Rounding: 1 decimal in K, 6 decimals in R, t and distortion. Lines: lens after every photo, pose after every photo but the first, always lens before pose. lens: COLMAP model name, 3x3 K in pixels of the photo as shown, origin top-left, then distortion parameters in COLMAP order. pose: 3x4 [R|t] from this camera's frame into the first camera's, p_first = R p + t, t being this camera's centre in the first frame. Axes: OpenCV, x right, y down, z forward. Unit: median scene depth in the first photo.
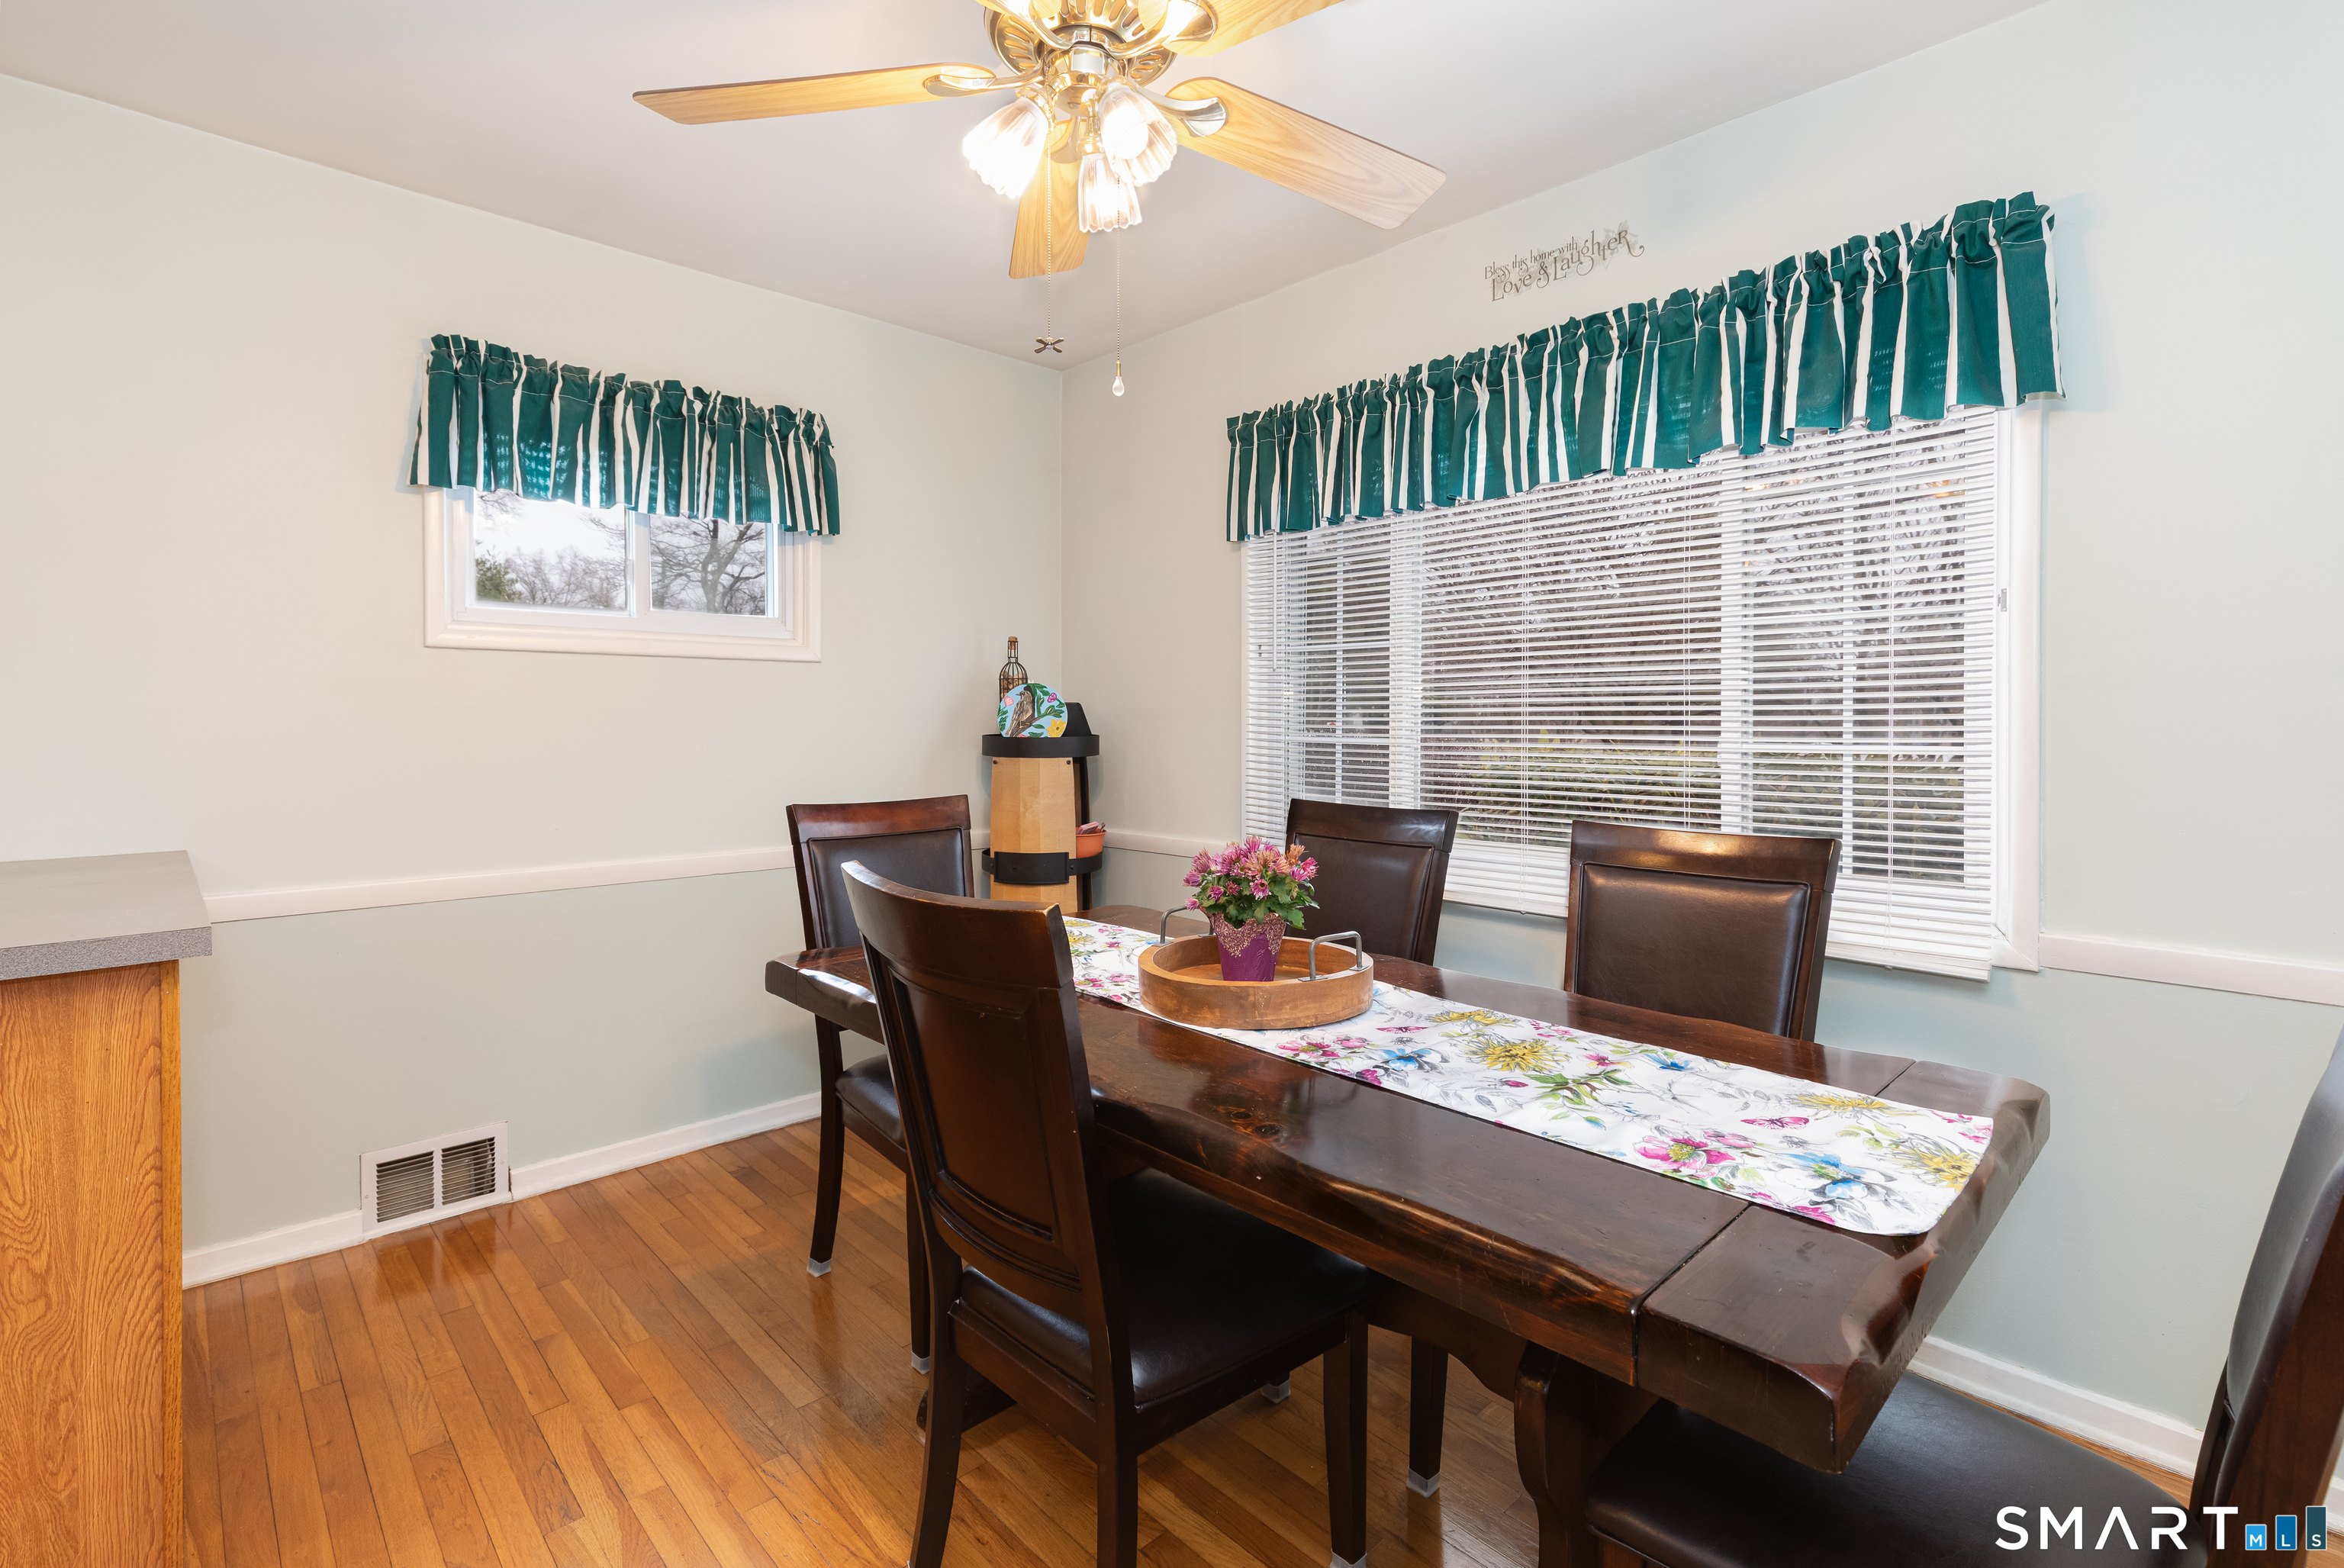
lens RADIAL K [[1075.0, 0, 1200.6], [0, 1075.0, 726.8], [0, 0, 1]] dist [0.010304, 0.000078]
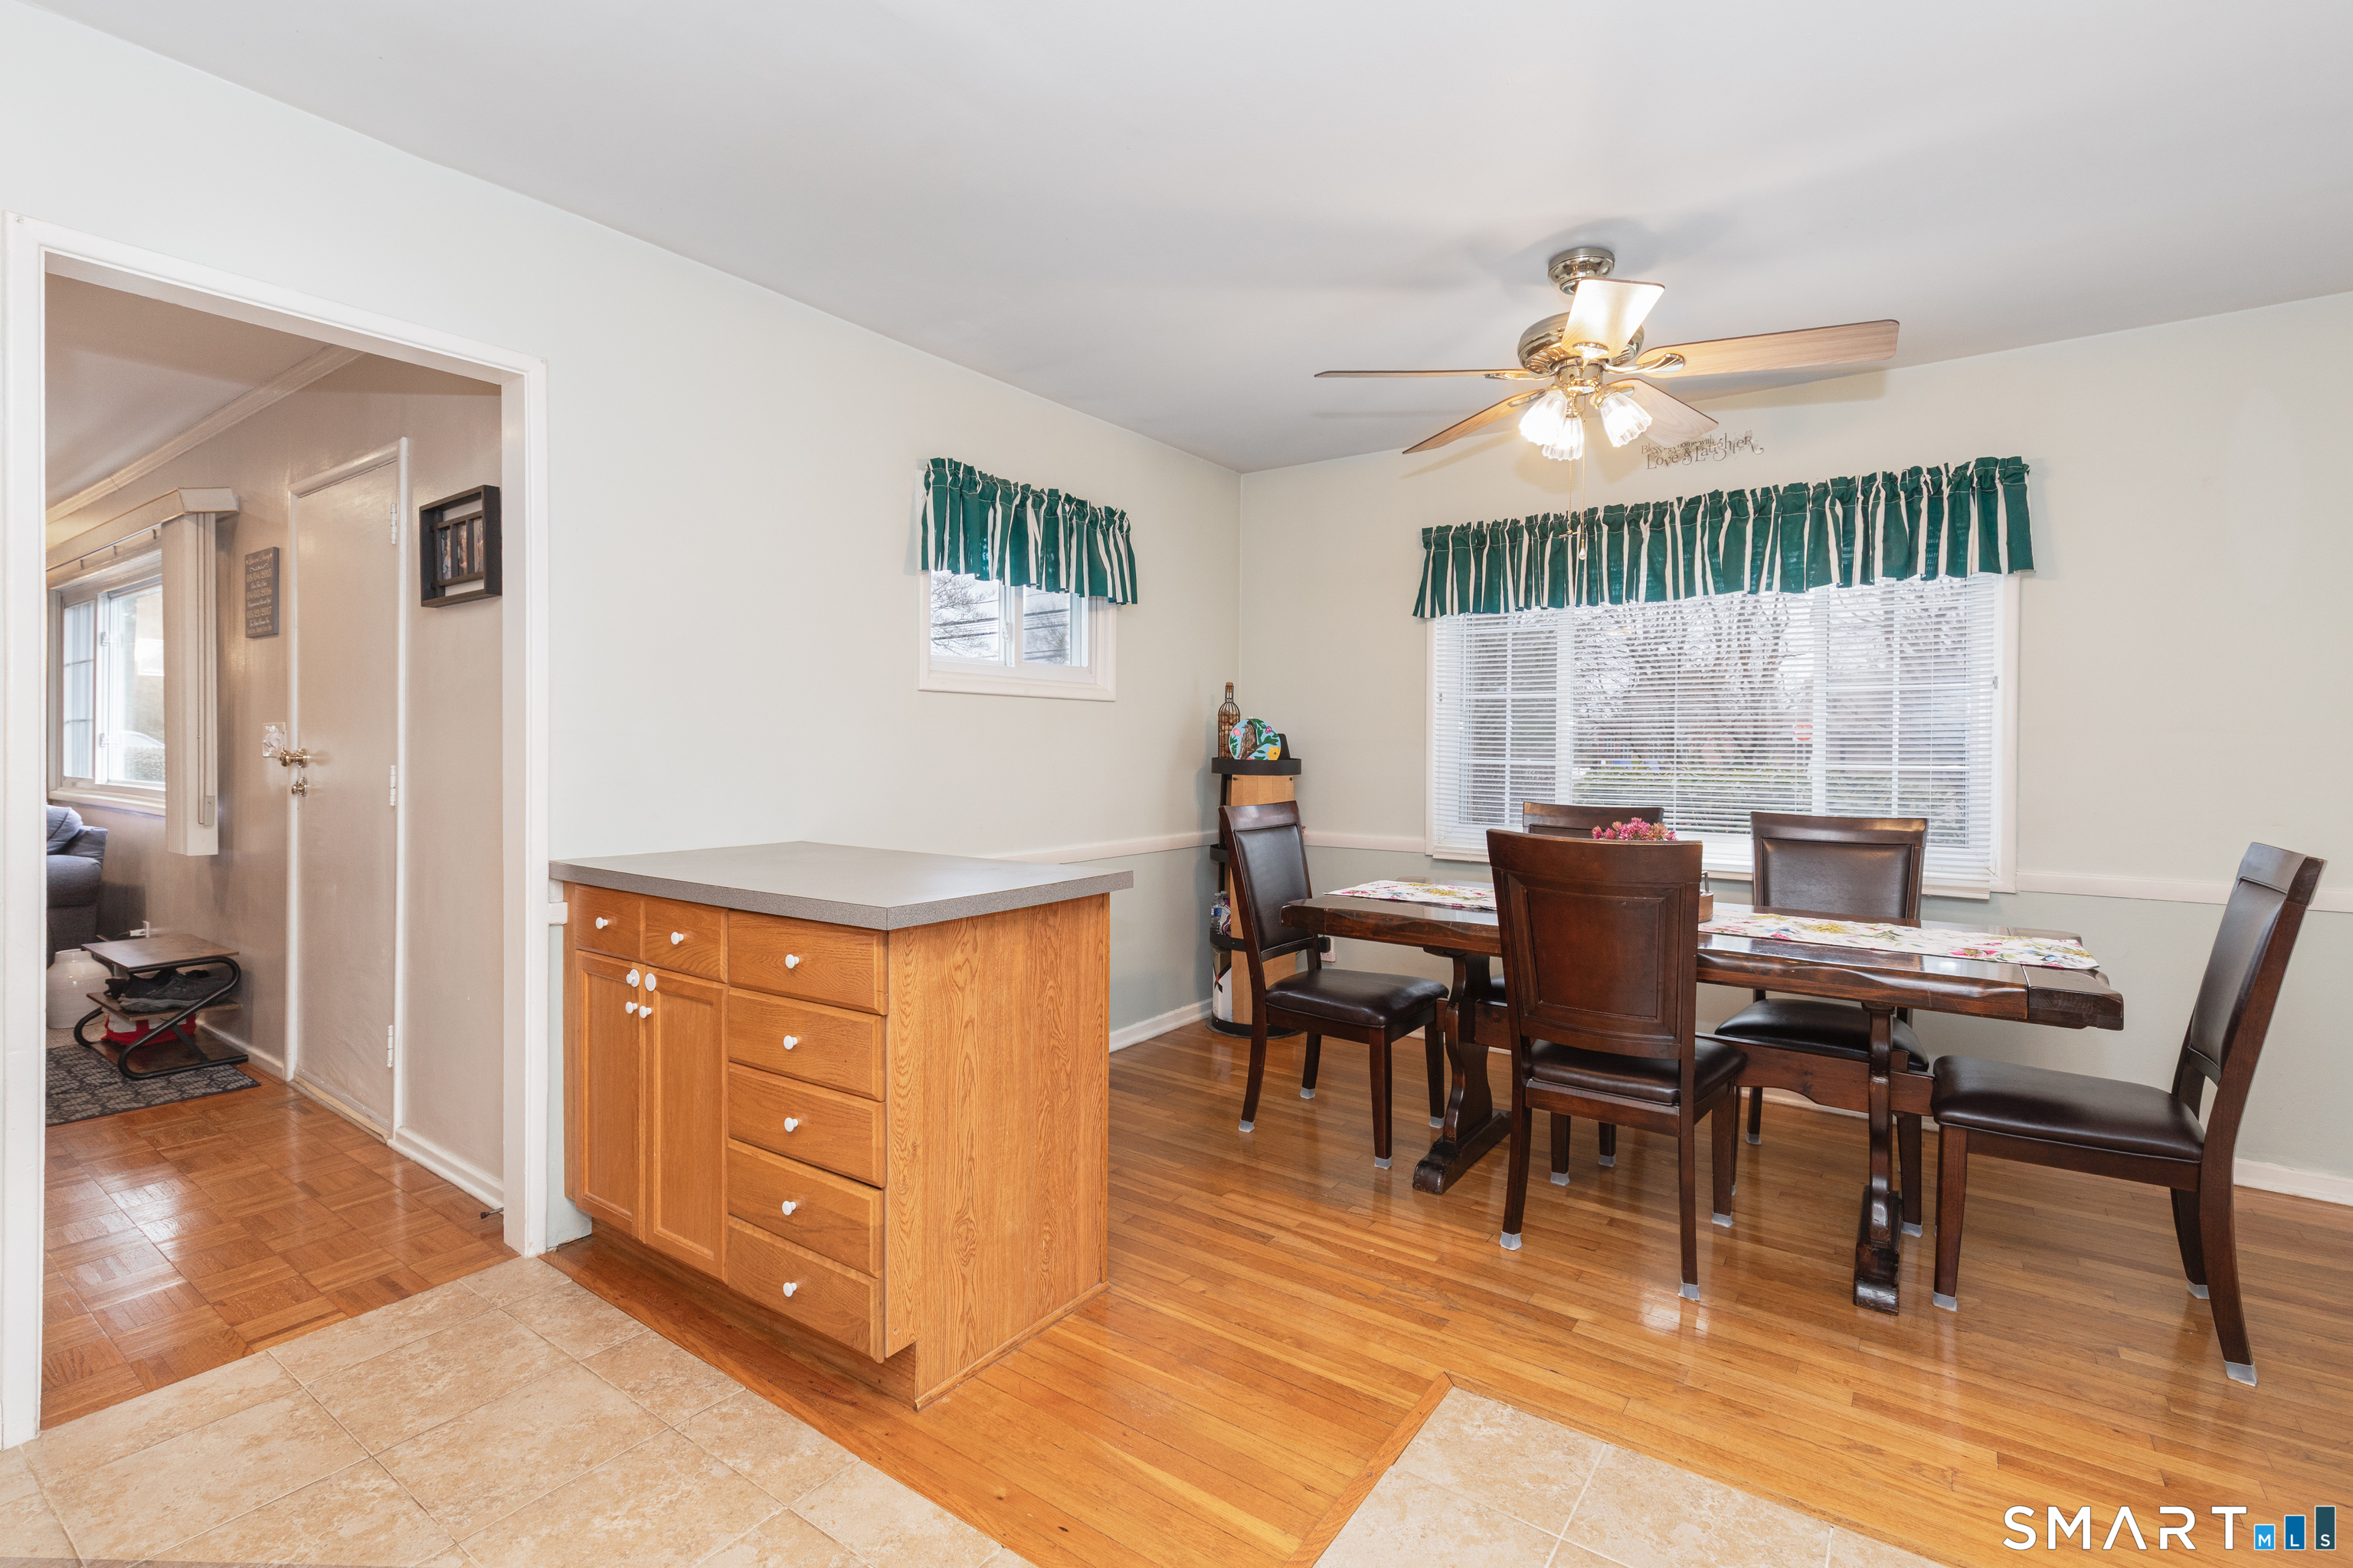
lens RADIAL K [[1077.5, 0, 1163.0], [0, 1077.5, 753.9], [0, 0, 1]] dist [0.009393, -0.000323]
pose [[0.984726, 0.004369, 0.174054, -0.682033], [-0.004606, 0.999989, 0.000955, 0.002145], [-0.174048, -0.001742, 0.984736, -0.377487]]
